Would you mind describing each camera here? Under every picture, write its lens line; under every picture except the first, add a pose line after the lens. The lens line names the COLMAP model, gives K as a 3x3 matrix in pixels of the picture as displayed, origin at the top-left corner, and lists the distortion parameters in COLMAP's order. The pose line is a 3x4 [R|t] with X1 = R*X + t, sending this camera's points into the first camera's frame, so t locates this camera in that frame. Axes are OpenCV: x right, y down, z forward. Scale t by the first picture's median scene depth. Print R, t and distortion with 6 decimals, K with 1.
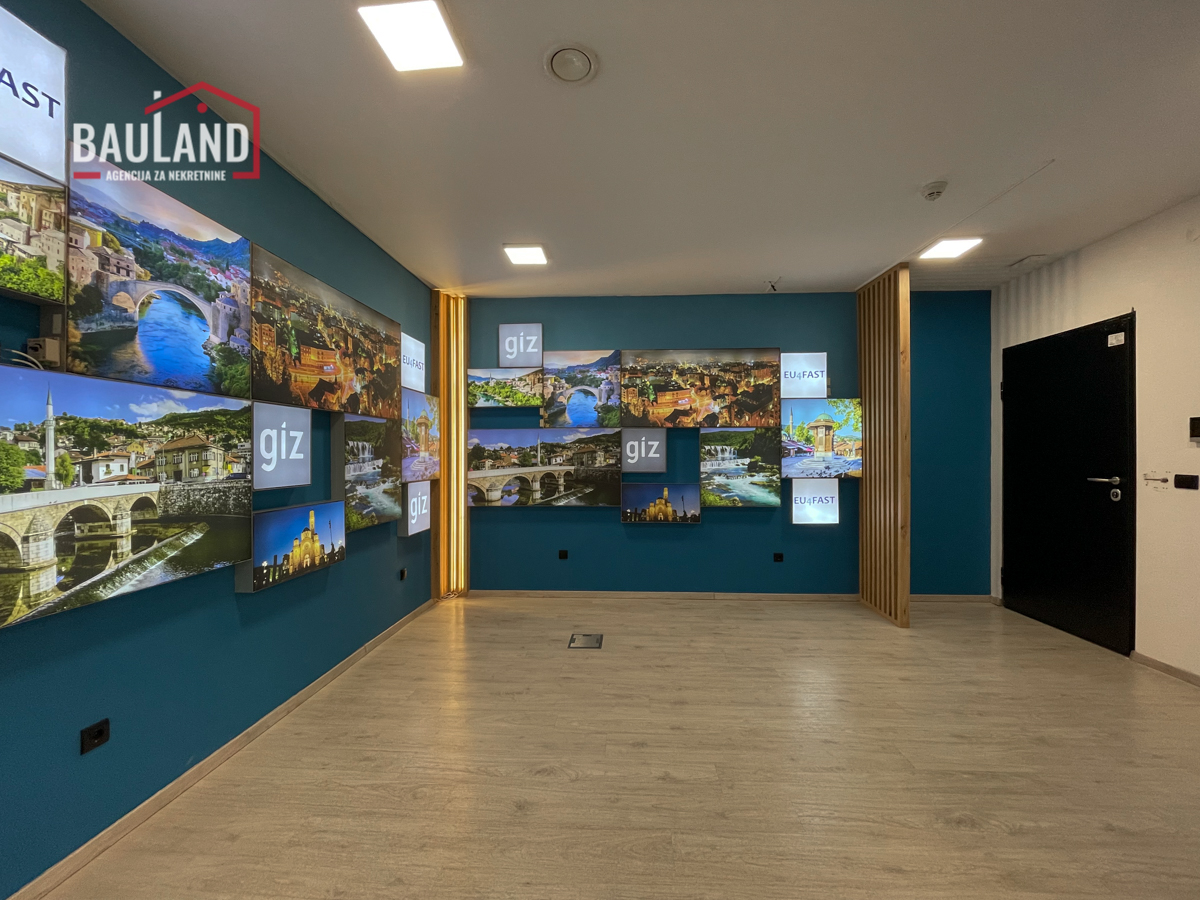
lens RADIAL K [[489.2, 0, 601.1], [0, 489.2, 455.4], [0, 0, 1]] dist [-0.003813, 0.000460]
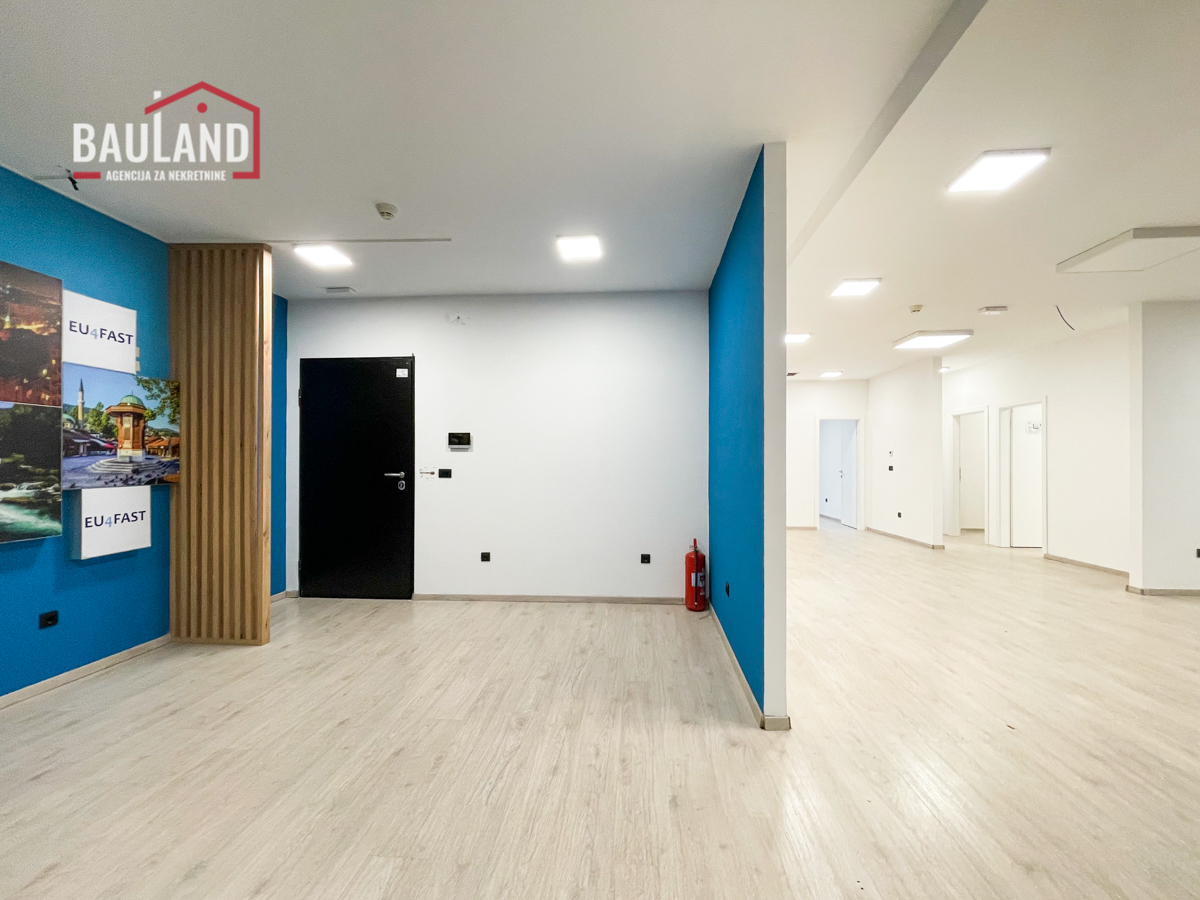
lens RADIAL K [[489.2, 0, 604.7], [0, 489.2, 461.0], [0, 0, 1]] dist [-0.003813, 0.000460]
pose [[0.012707, 0.004386, 0.999910, -0.244874], [0.001663, 0.999989, -0.004407, 0.014204], [-0.999918, 0.001719, 0.012700, 0.302774]]
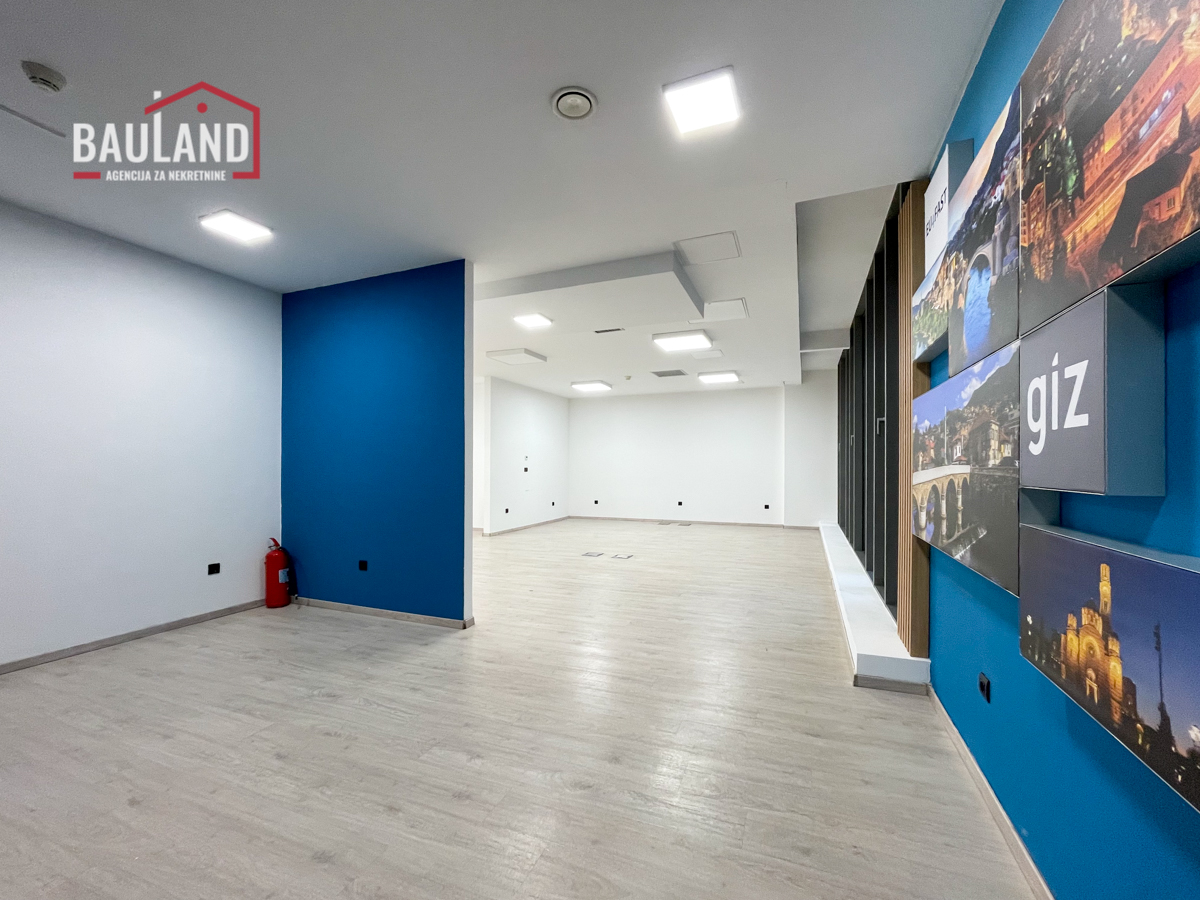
lens RADIAL K [[489.2, 0, 601.2], [0, 489.2, 462.8], [0, 0, 1]] dist [-0.003813, 0.000460]
pose [[-0.949476, 0.004515, 0.313807, -0.203346], [0.002332, 0.999970, -0.007334, 0.022775], [-0.313830, -0.006232, -0.949459, 0.867491]]
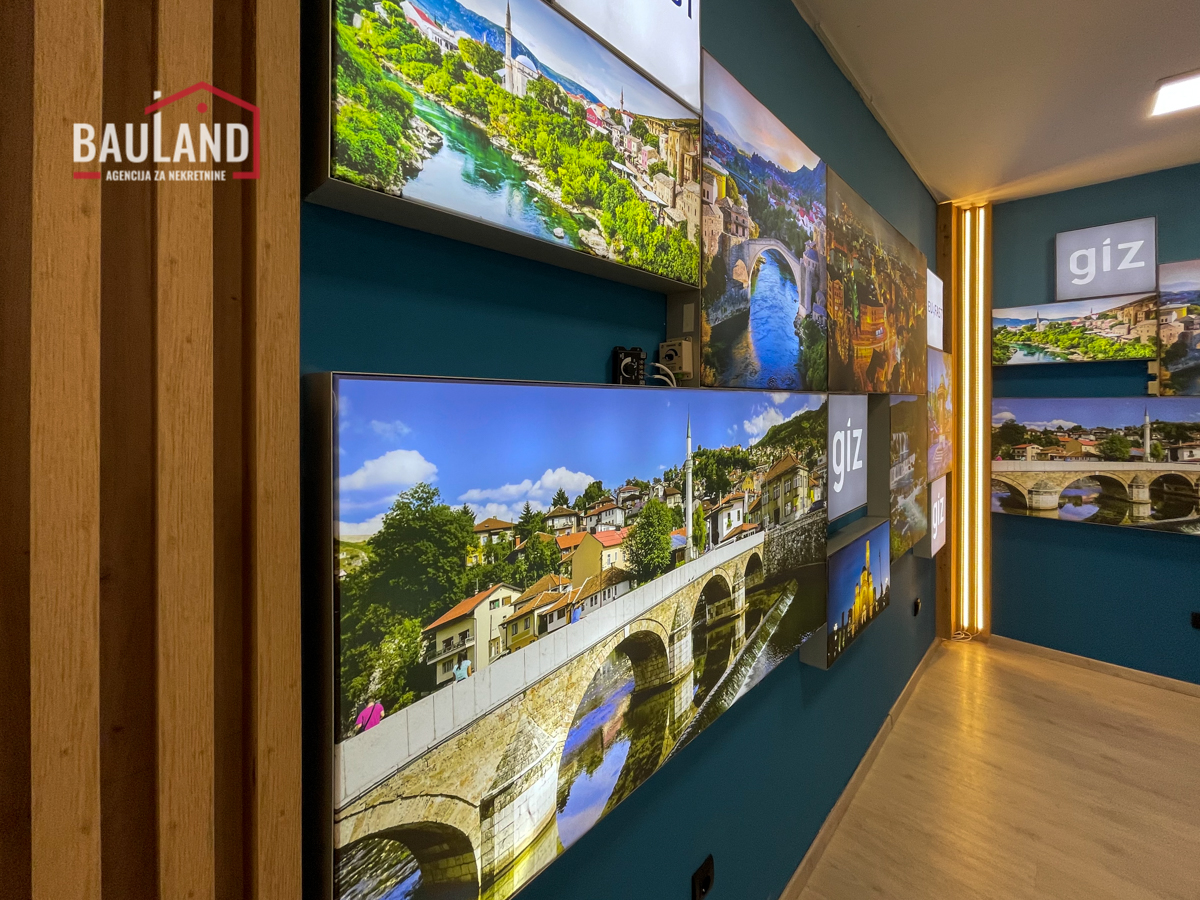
lens RADIAL K [[500.5, 0, 601.2], [0, 500.5, 401.4], [0, 0, 1]] dist [-0.000953, -0.001734]
pose [[0.766499, 0.004415, -0.642231, -0.251838], [-0.003420, 0.999990, 0.002792, -0.050757], [0.642237, 0.000057, 0.766506, 0.123962]]
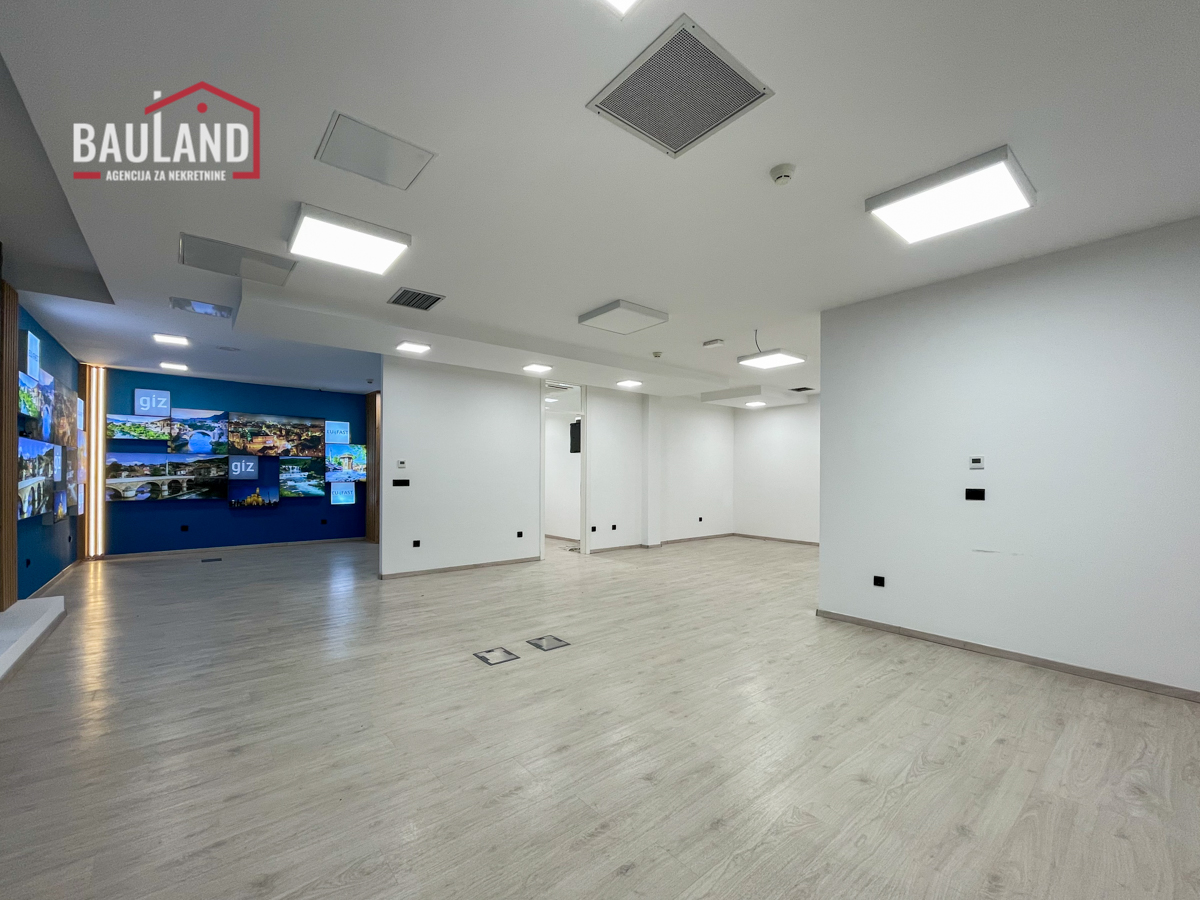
lens RADIAL K [[489.2, 0, 599.6], [0, 489.2, 471.6], [0, 0, 1]] dist [-0.003813, 0.000460]
pose [[0.723455, 0.009910, 0.690300, -0.214706], [-0.006230, 0.999950, -0.007826, 0.011599], [-0.690343, 0.001361, 0.723481, -1.276595]]
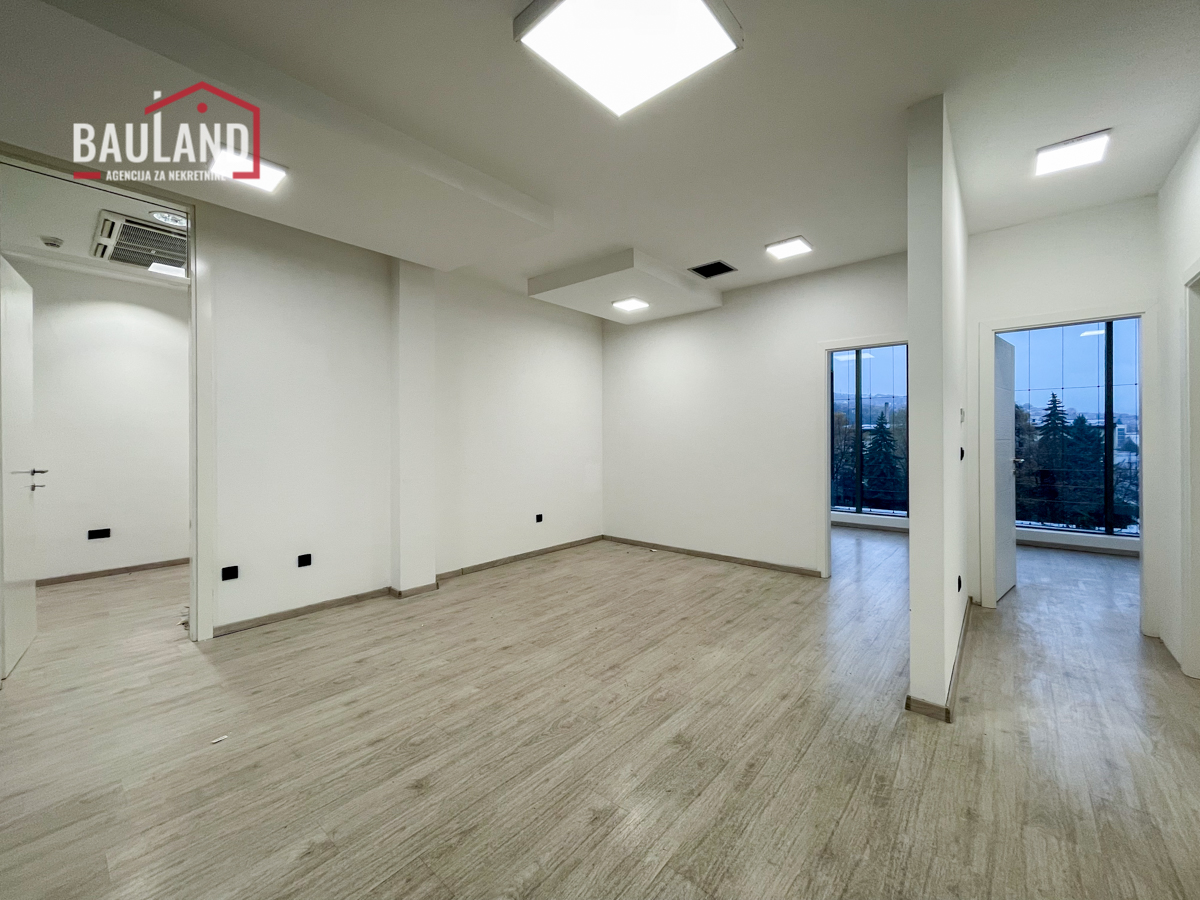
lens RADIAL K [[489.2, 0, 597.6], [0, 489.2, 441.5], [0, 0, 1]] dist [-0.003813, 0.000460]
pose [[0.596525, -0.008312, 0.802552, 0.779842], [0.011445, 0.999933, 0.001849, 0.018242], [-0.802513, 0.008082, 0.596580, -0.824185]]
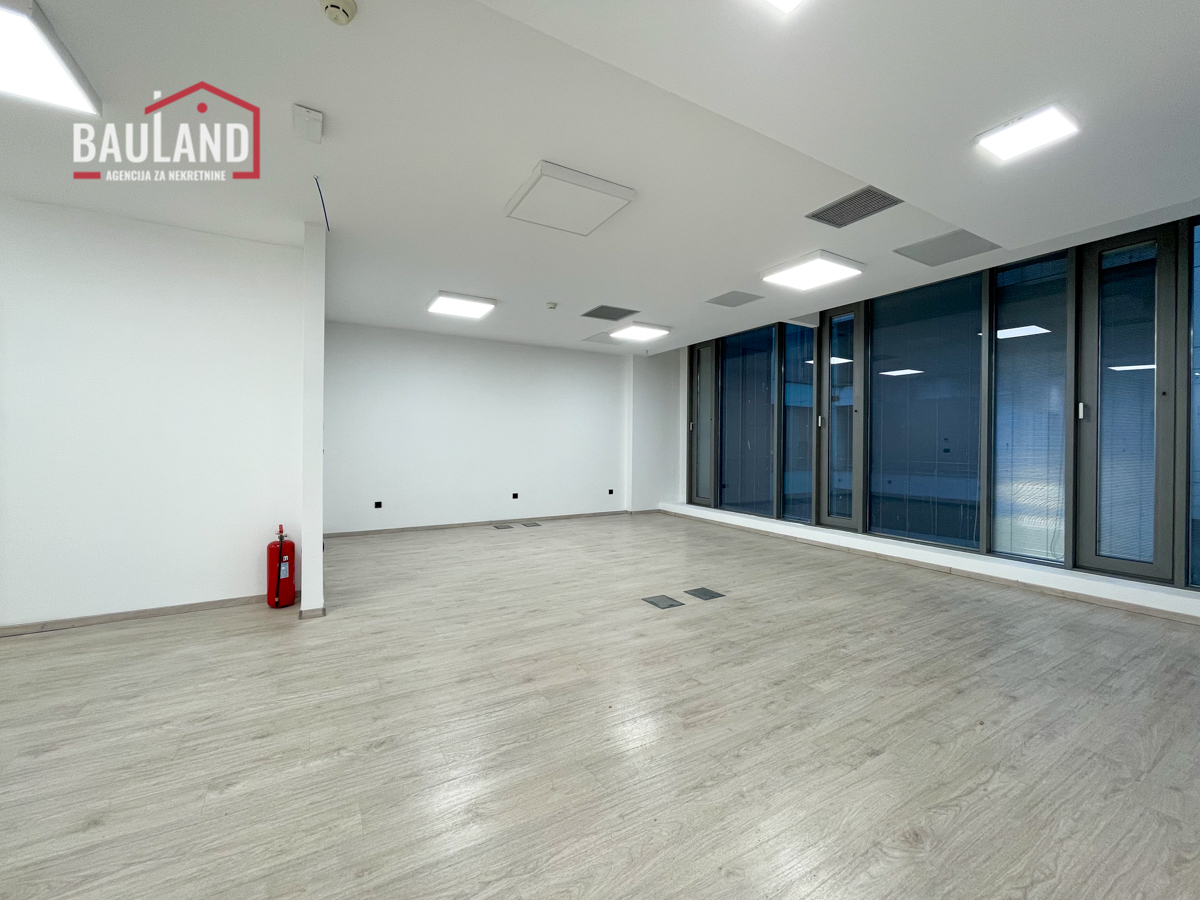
lens RADIAL K [[489.2, 0, 593.2], [0, 489.2, 442.4], [0, 0, 1]] dist [-0.003813, 0.000460]
pose [[-0.828448, -0.005974, -0.560034, 0.909338], [-0.006850, 0.999976, -0.000534, 0.015868], [0.560024, 0.003394, -0.828469, 0.058447]]
